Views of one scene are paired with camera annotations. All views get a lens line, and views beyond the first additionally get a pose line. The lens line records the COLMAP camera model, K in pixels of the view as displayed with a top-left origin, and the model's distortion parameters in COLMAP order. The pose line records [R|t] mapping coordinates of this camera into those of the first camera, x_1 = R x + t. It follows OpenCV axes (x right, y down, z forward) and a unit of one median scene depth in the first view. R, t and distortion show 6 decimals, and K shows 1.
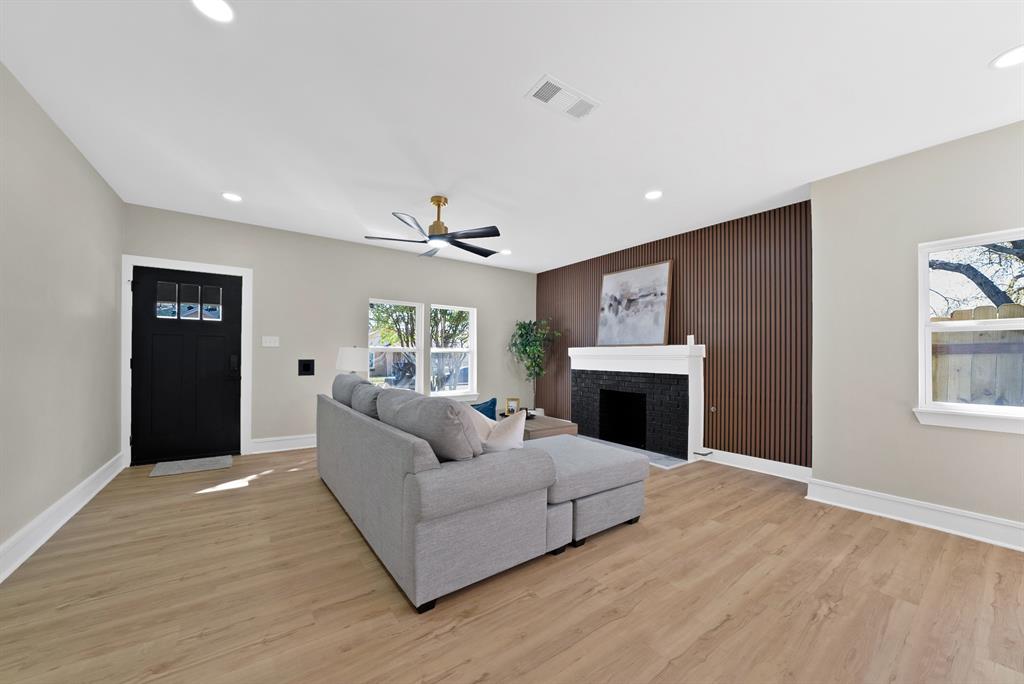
lens RADIAL K [[370.1, 0, 522.3], [0, 370.1, 354.8], [0, 0, 1]] dist [-0.010076, 0.000139]
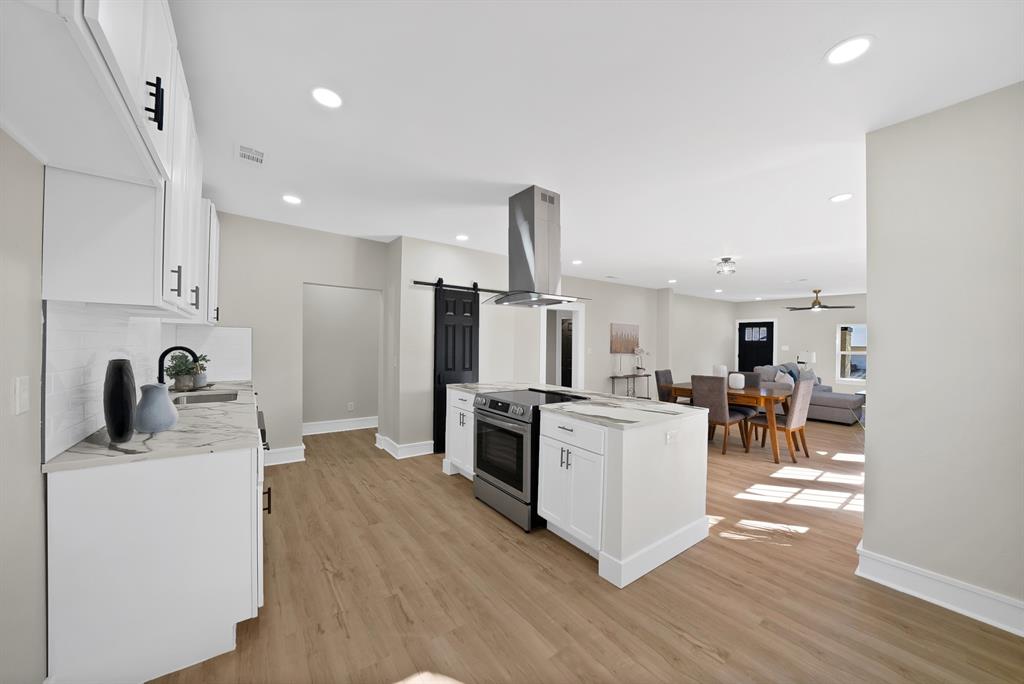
lens RADIAL K [[361.4, 0, 512.0], [0, 361.4, 342.0], [0, 0, 1]] dist [-0.033703, 0.000036]
pose [[-0.004318, -0.014744, -0.999882, 1.624662], [-0.006204, 0.999872, -0.014717, -0.038871], [0.999971, 0.006139, -0.004409, -0.742825]]
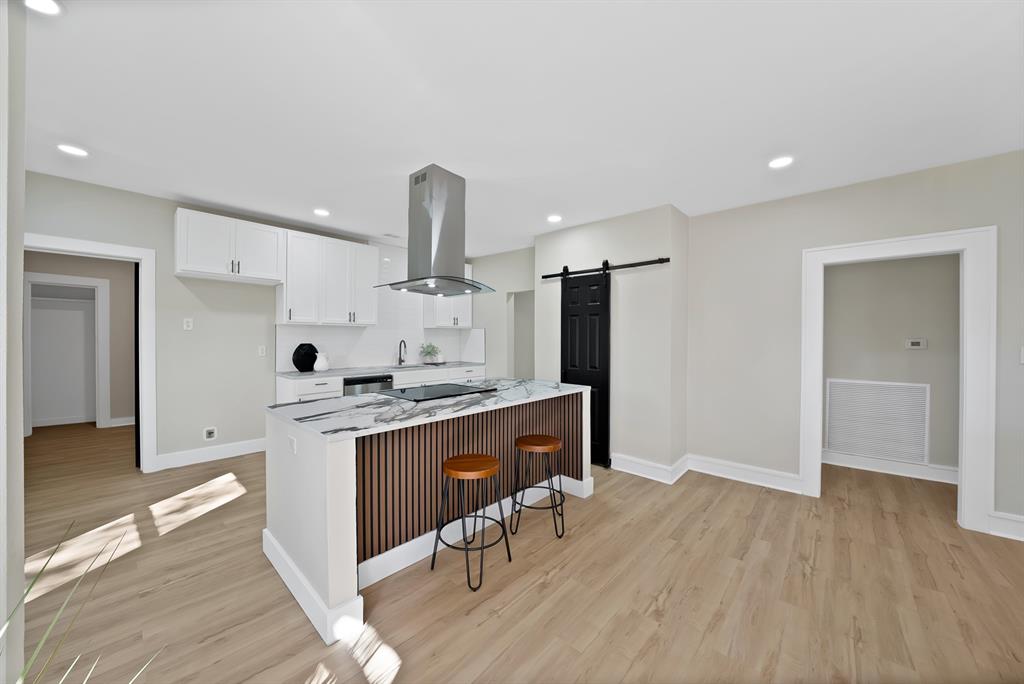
lens RADIAL K [[365.7, 0, 512.0], [0, 365.7, 342.0], [0, 0, 1]] dist [-0.021980, -0.000147]
pose [[-0.978559, -0.007984, -0.205811, 0.930034], [-0.008767, 0.999957, 0.002891, -0.036178], [0.205779, 0.004633, -0.978587, -0.029240]]
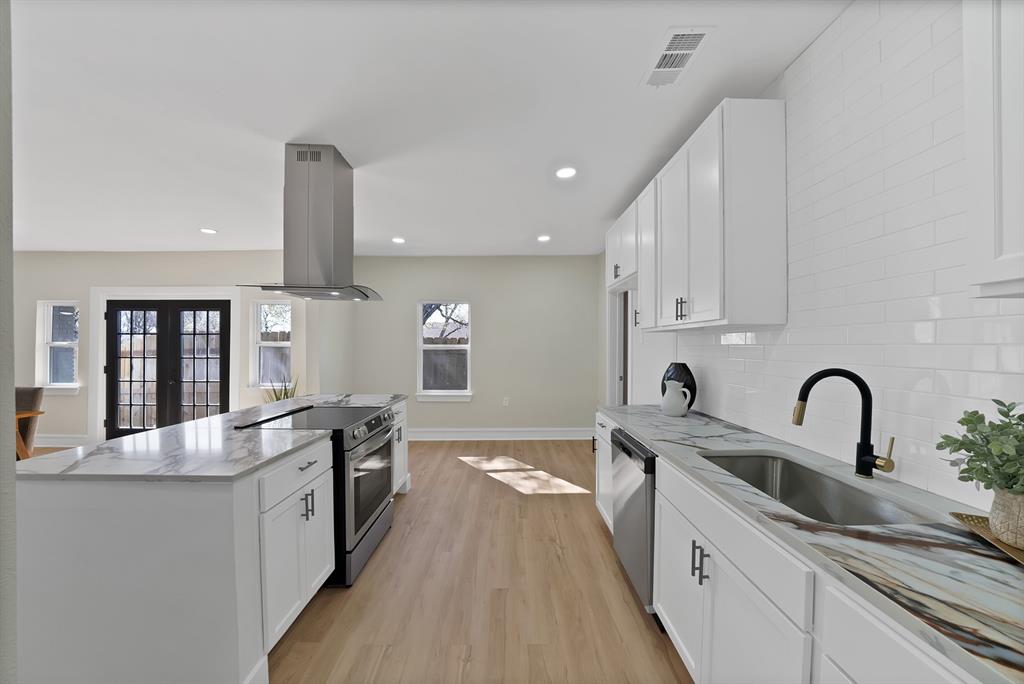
lens RADIAL K [[368.0, 0, 508.2], [0, 368.0, 347.2], [0, 0, 1]] dist [-0.020808, 0.000184]
pose [[0.601701, -0.008438, 0.798677, 0.649346], [-0.003319, 0.999909, 0.013065, -0.056954], [-0.798714, -0.010512, 0.601619, -1.264559]]
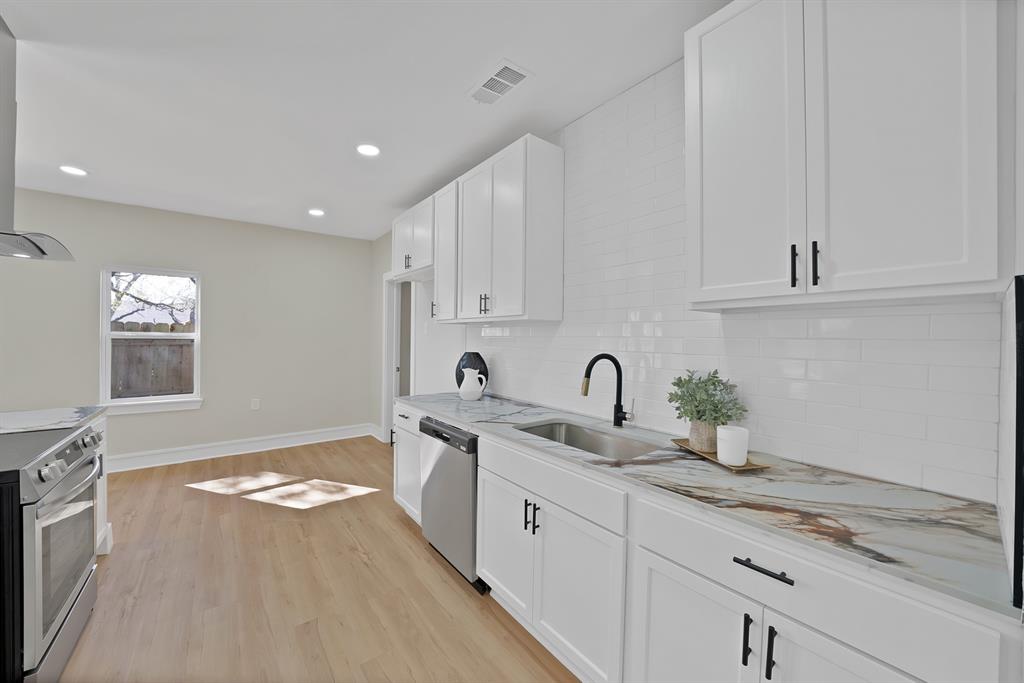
lens RADIAL K [[377.7, 0, 508.8], [0, 377.7, 337.4], [0, 0, 1]] dist [-0.020958, 0.000211]
pose [[-0.013499, -0.003595, 0.999902, 0.611056], [-0.018934, 0.999815, 0.003339, -0.054744], [-0.999730, -0.018887, -0.013565, -1.184681]]
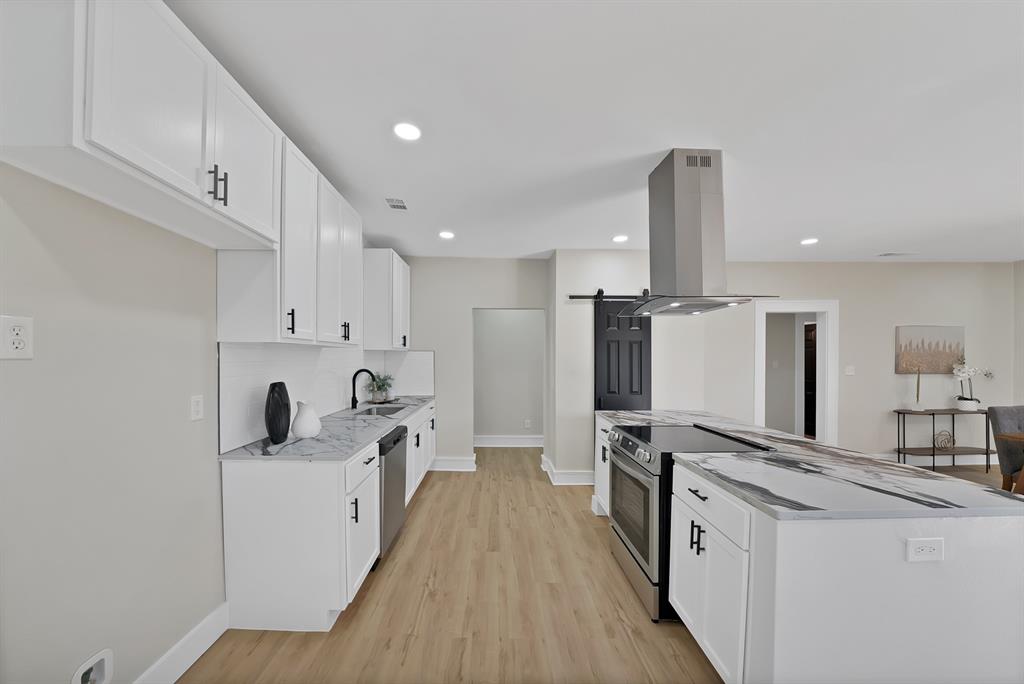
lens RADIAL K [[370.2, 0, 496.6], [0, 370.2, 359.6], [0, 0, 1]] dist [-0.023780, 0.000041]
pose [[-0.594431, -0.004409, -0.804135, 1.503716], [0.000940, 0.999980, -0.006177, -0.051070], [0.804146, -0.004428, -0.594415, -0.608333]]
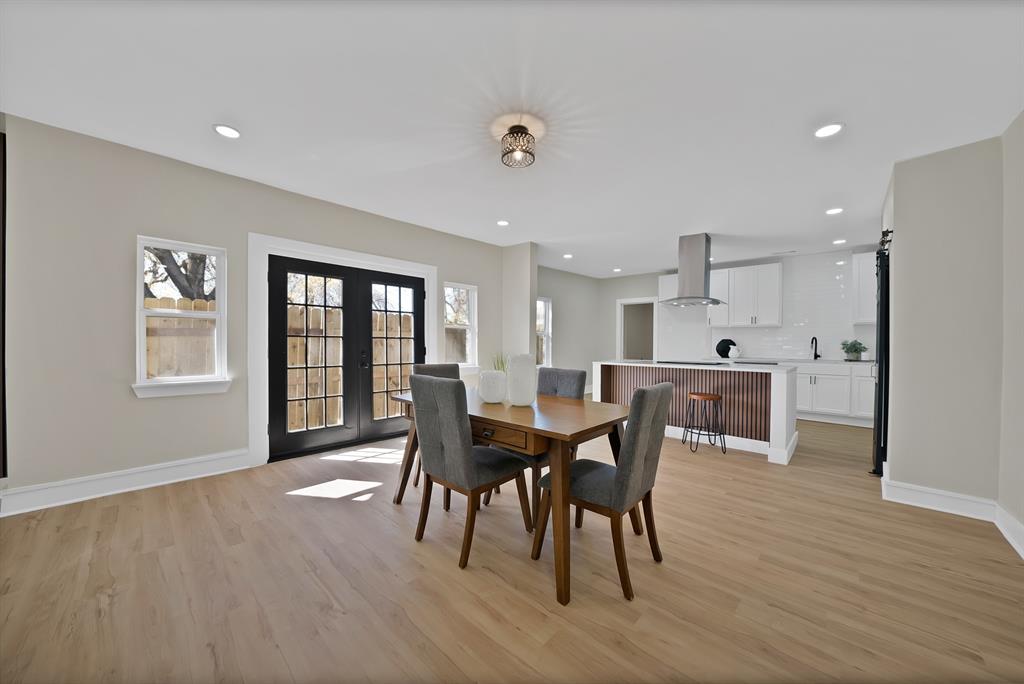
lens RADIAL K [[363.1, 0, 511.3], [0, 363.1, 347.4], [0, 0, 1]] dist [-0.016150, 0.000079]
pose [[-0.171707, -0.016702, 0.985006, -0.097329], [-0.015199, 0.999782, 0.014303, 0.001893], [-0.985031, -0.012515, -0.171924, 0.045353]]
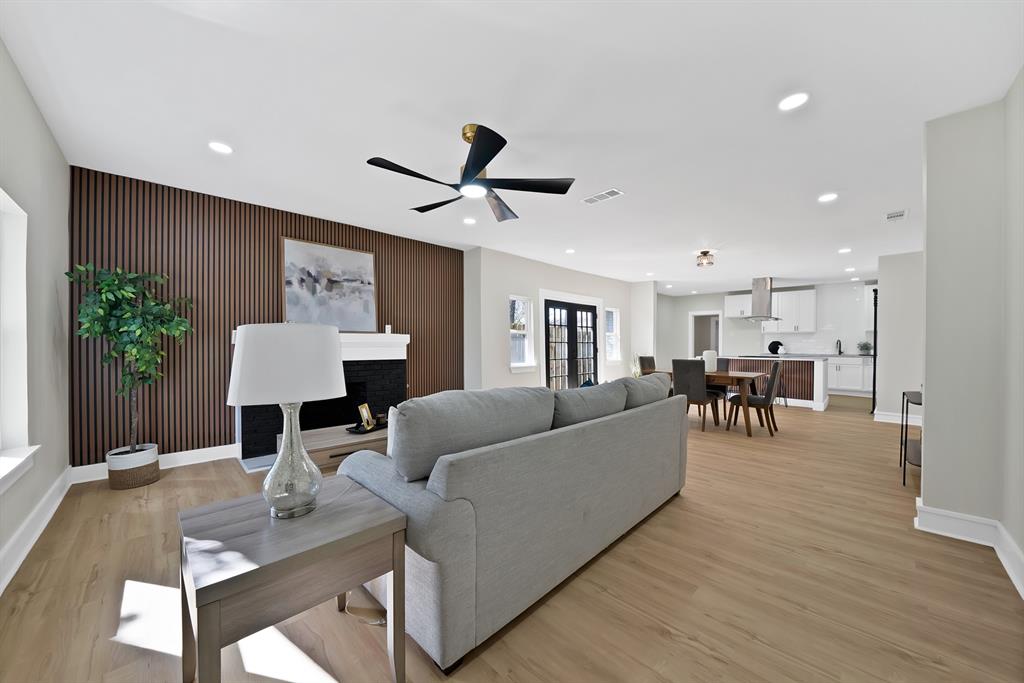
lens RADIAL K [[368.0, 0, 508.2], [0, 368.0, 346.7], [0, 0, 1]] dist [-0.020808, 0.000184]
pose [[-0.129518, -0.016277, 0.991443, -0.735838], [-0.010562, 0.999831, 0.015035, -0.007605], [-0.991521, -0.008524, -0.129668, 0.794647]]
